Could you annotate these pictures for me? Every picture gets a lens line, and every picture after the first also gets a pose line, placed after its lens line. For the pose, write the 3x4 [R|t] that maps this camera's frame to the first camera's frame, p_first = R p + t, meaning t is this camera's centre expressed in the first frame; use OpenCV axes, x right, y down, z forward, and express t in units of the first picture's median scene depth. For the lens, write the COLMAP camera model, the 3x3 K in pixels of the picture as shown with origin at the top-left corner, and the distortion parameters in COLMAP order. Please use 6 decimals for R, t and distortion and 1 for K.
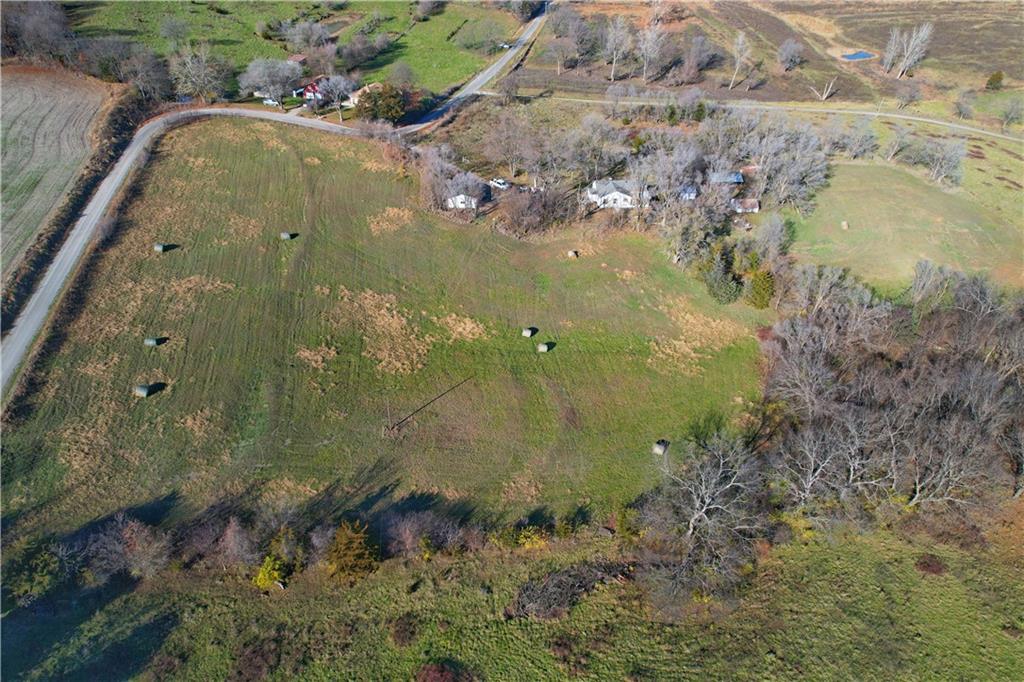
lens RADIAL K [[653.2, 0, 512.0], [0, 653.2, 341.0], [0, 0, 1]] dist [-0.067957, 0.064250]
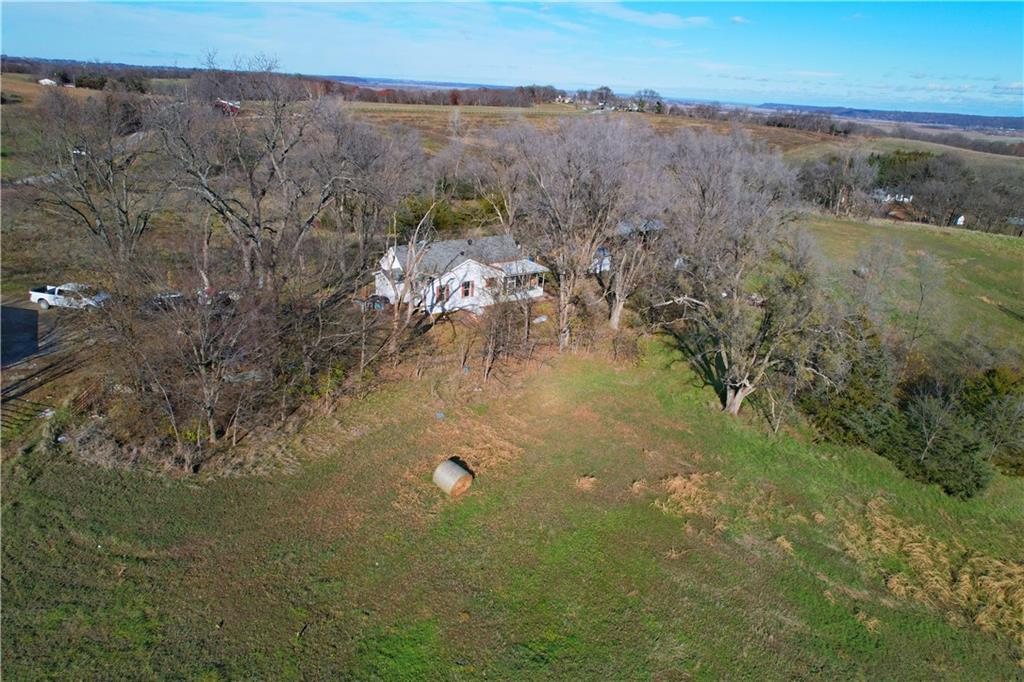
lens RADIAL K [[653.2, 0, 512.0], [0, 653.2, 341.0], [0, 0, 1]] dist [-0.067957, 0.064250]
pose [[0.860883, -0.176058, 0.477372, 0.007240], [0.297921, 0.934993, -0.192433, -0.120619], [-0.412460, 0.307882, 0.857371, 0.735535]]
